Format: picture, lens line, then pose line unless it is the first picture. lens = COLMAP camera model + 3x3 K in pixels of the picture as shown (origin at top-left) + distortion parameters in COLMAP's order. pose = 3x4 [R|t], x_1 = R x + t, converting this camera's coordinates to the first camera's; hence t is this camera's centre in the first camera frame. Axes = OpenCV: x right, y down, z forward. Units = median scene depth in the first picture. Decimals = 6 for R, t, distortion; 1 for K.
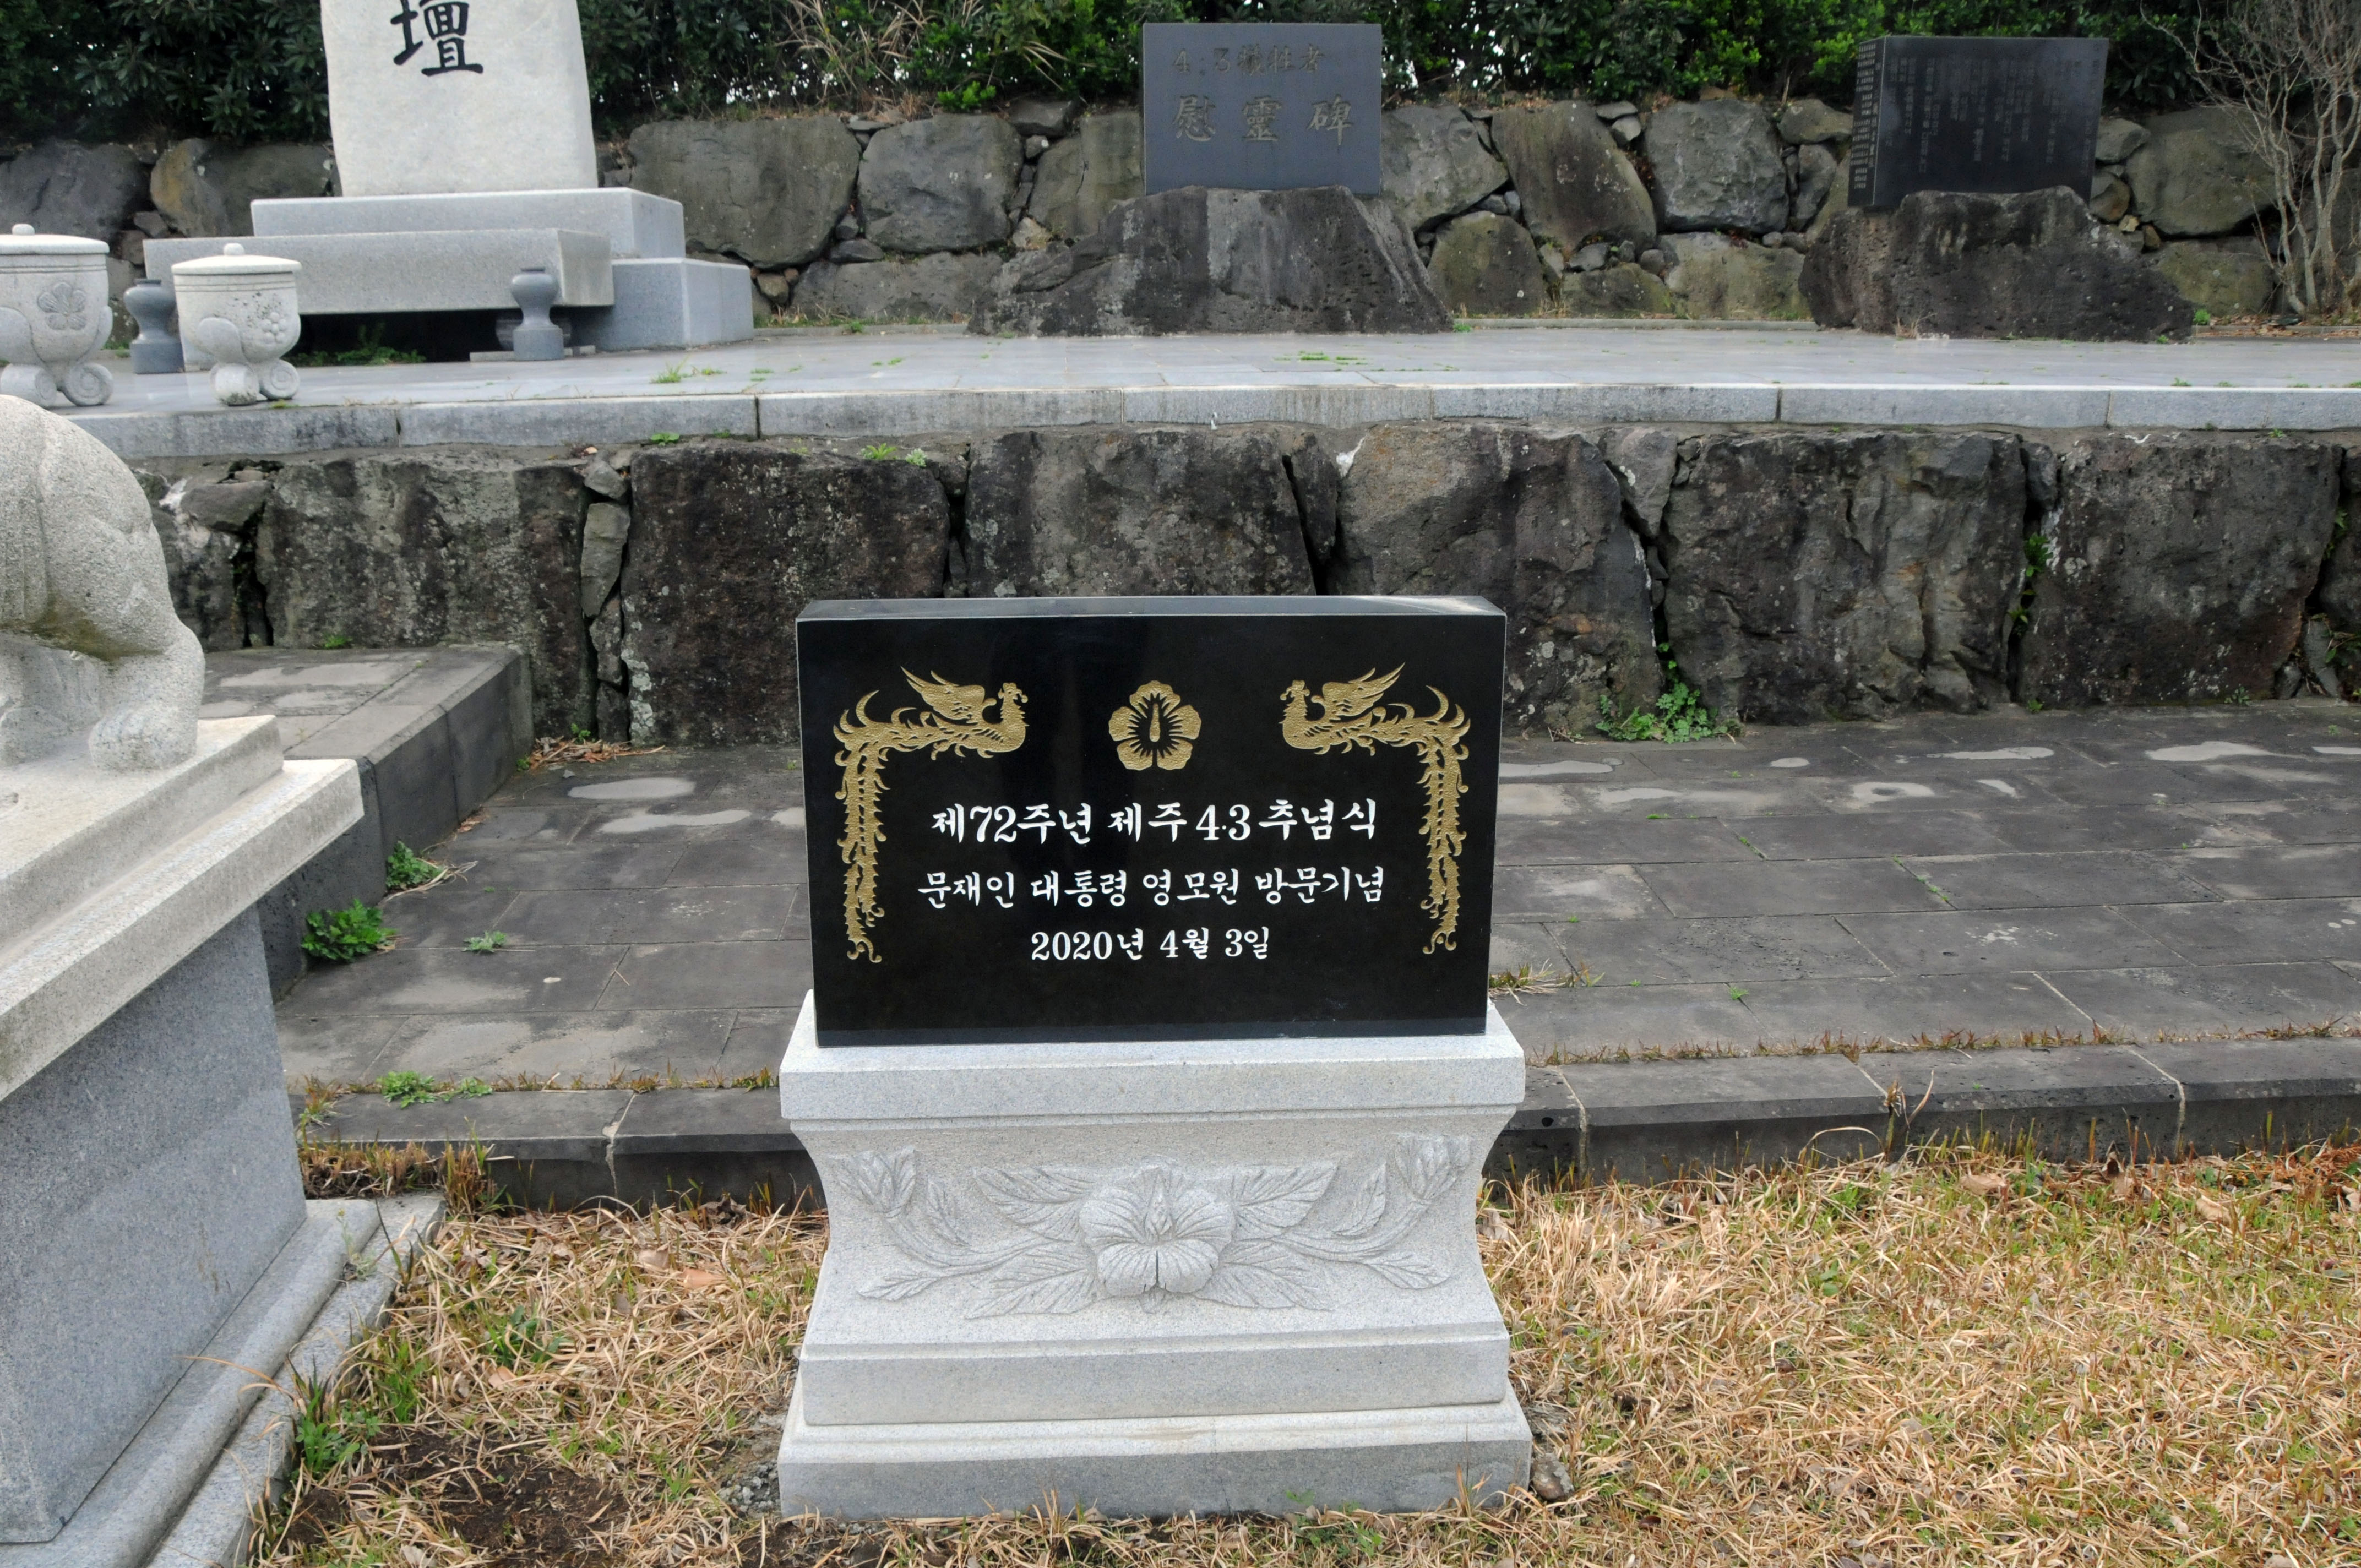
lens RADIAL K [[1920.4, 0, 1180.2], [0, 1920.4, 871.5], [0, 0, 1]] dist [-0.173159, 0.150630]
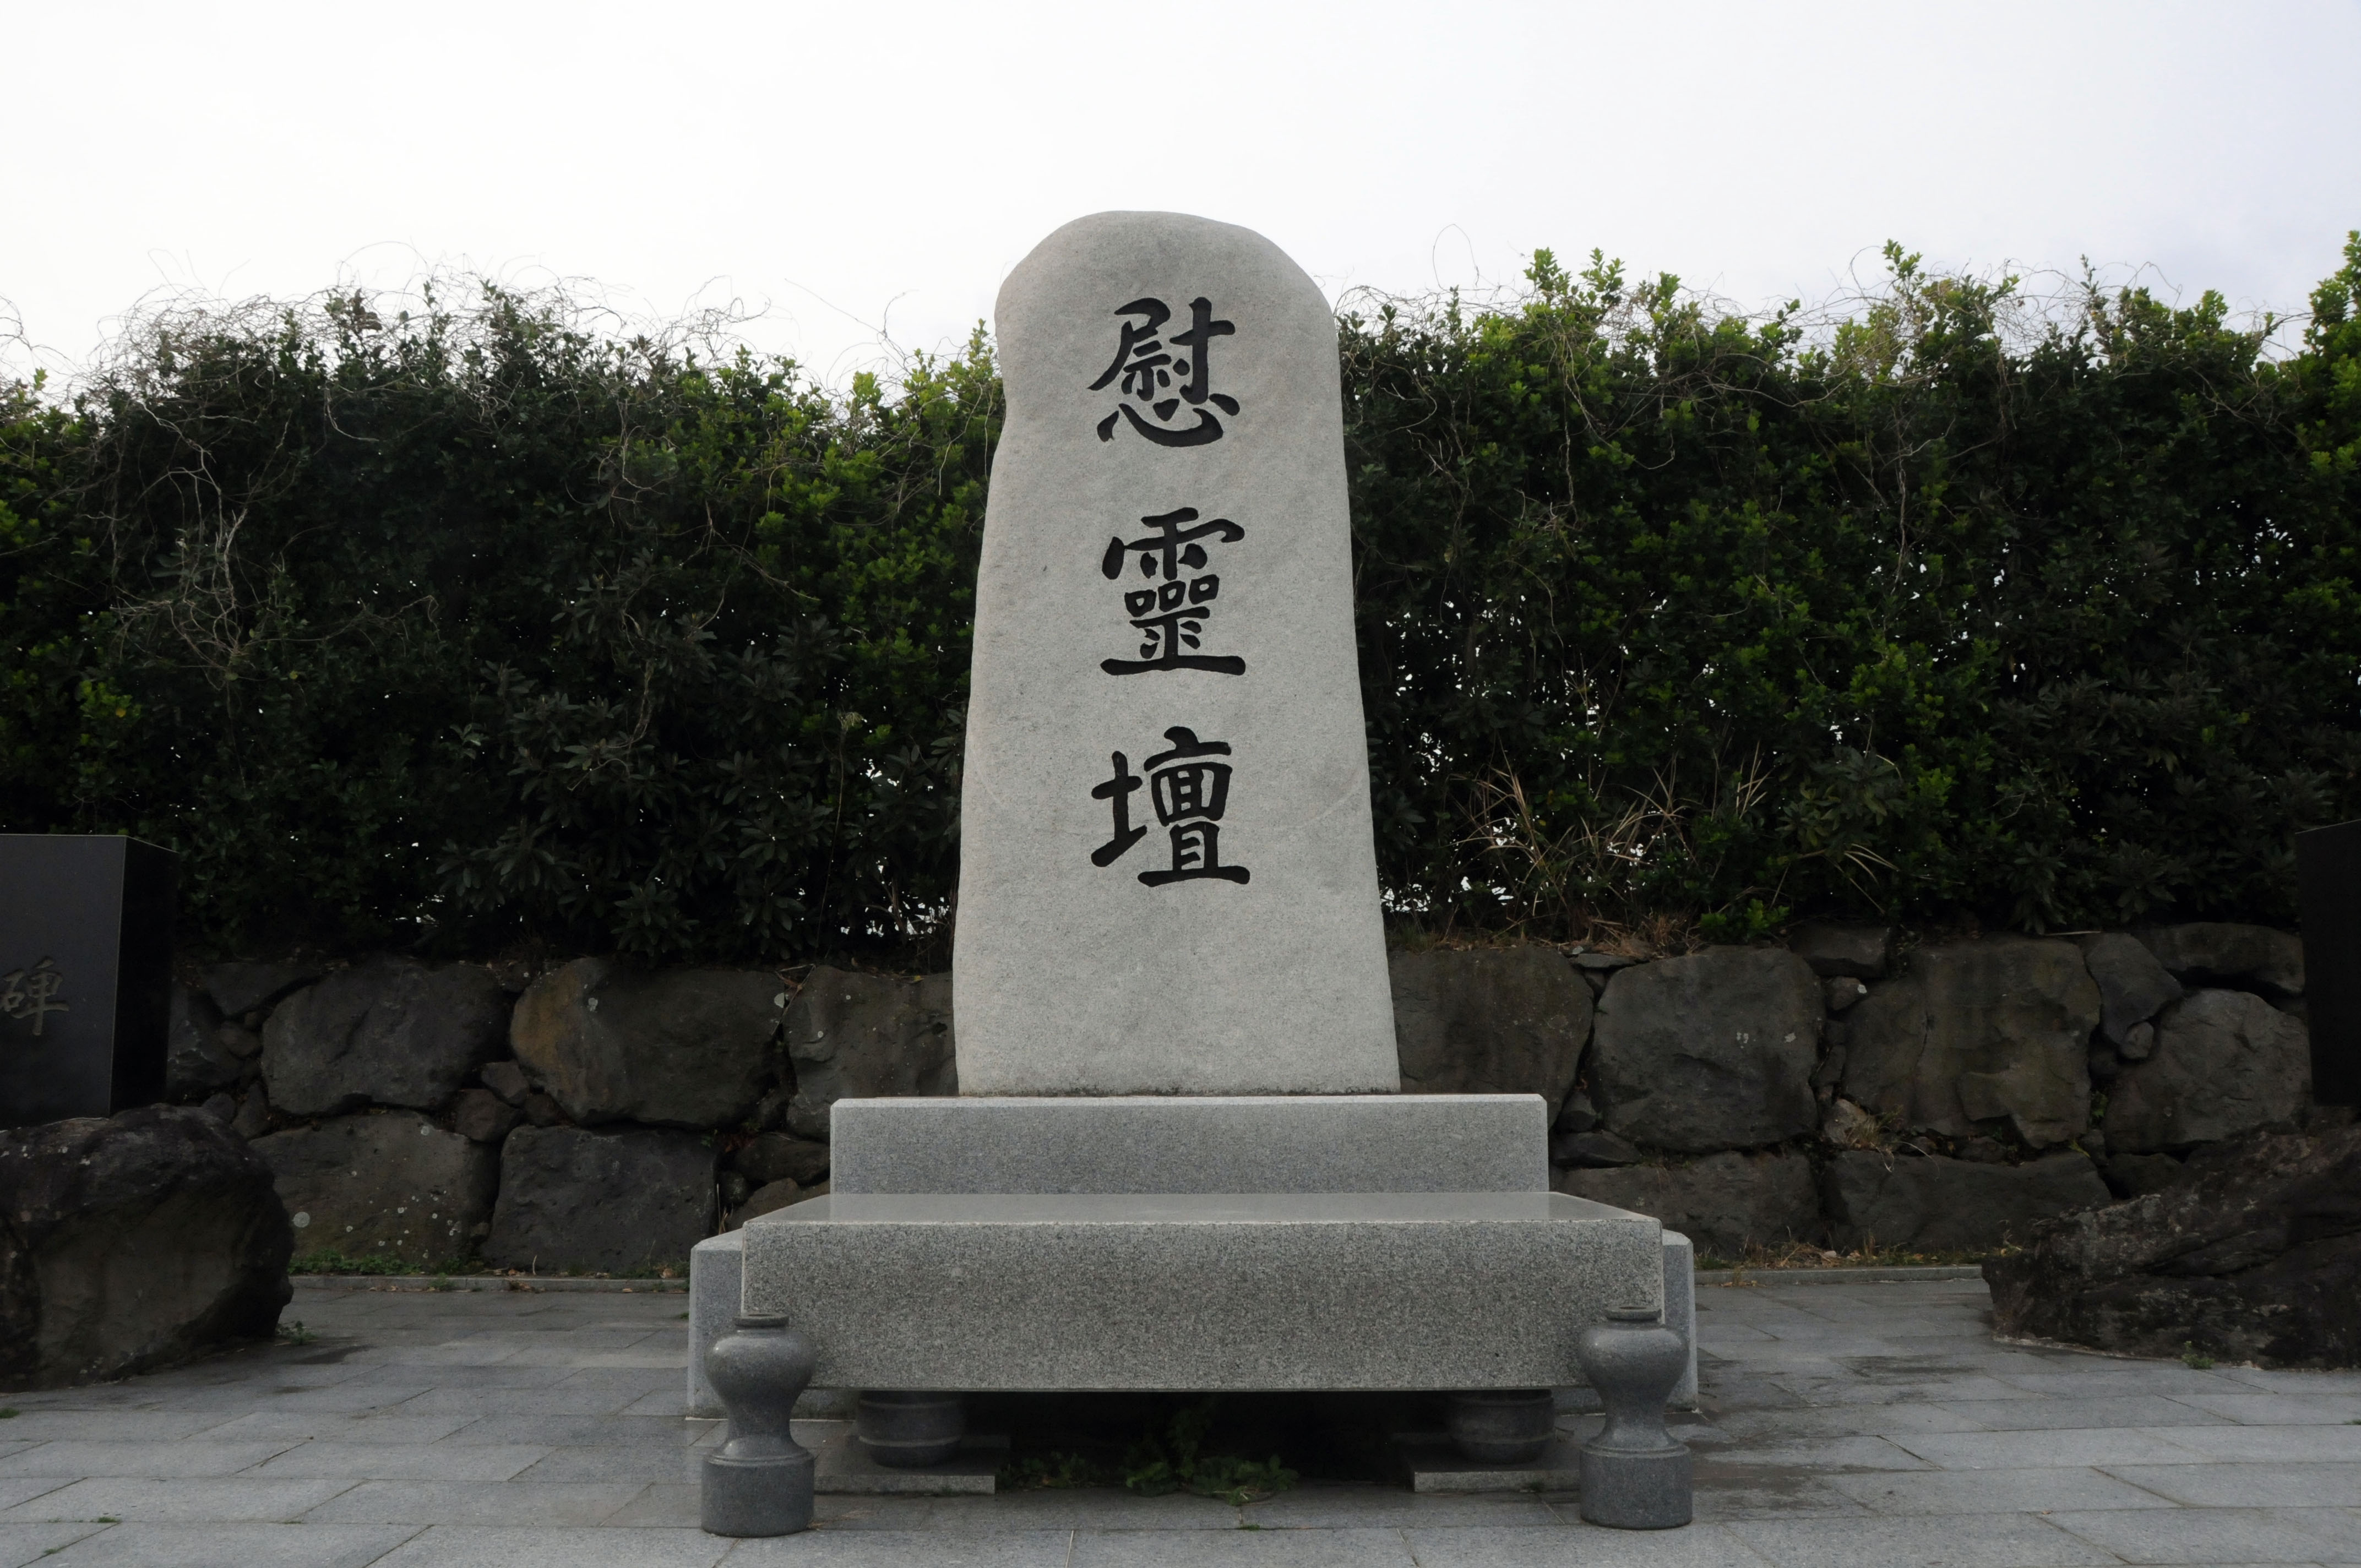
lens RADIAL K [[1947.5, 0, 1178.3], [0, 1947.5, 842.5], [0, 0, 1]] dist [-0.152427, 0.136644]
pose [[0.998945, -0.002256, -0.045868, -0.287258], [-0.016468, 0.914767, -0.403646, -0.158058], [0.042870, 0.403975, 0.913765, 0.348867]]
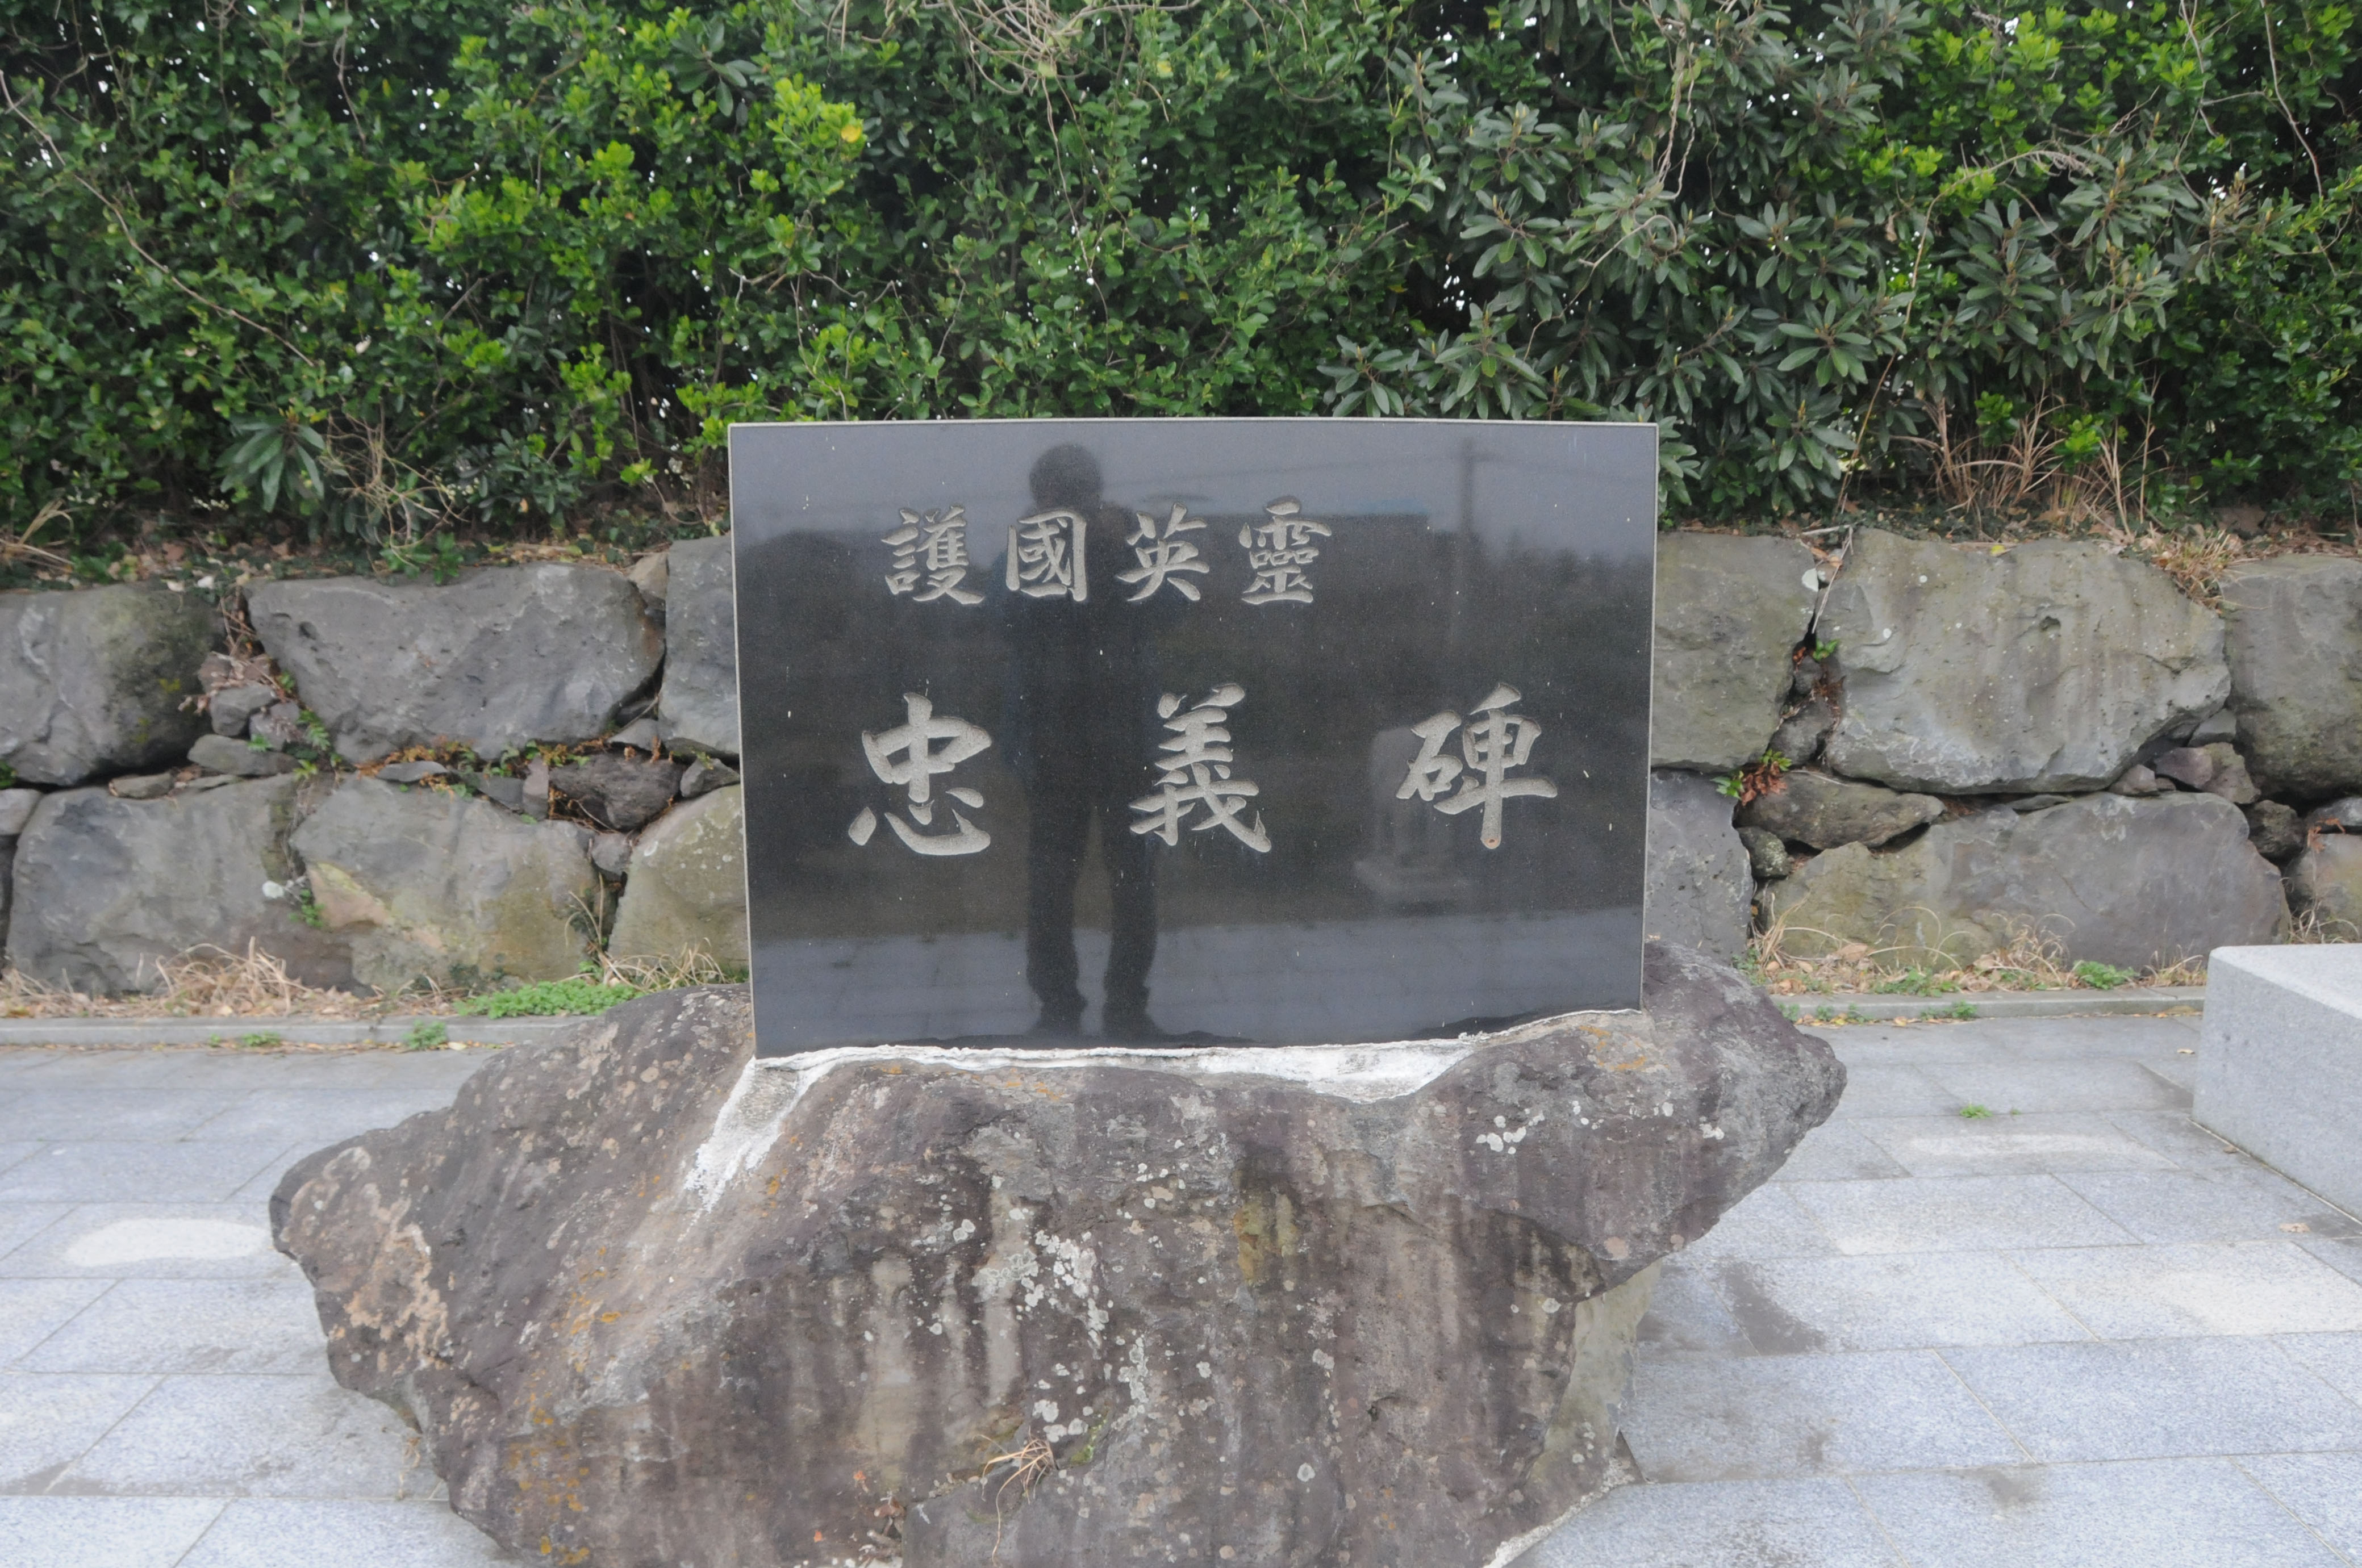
lens RADIAL K [[1921.0, 0, 1180.7], [0, 1921.0, 871.5], [0, 0, 1]] dist [-0.173159, 0.150630]
pose [[0.998839, 0.008474, -0.047422, -0.590708], [-0.013319, 0.994614, -0.102790, -0.261392], [0.046296, 0.103302, 0.993572, 0.536545]]
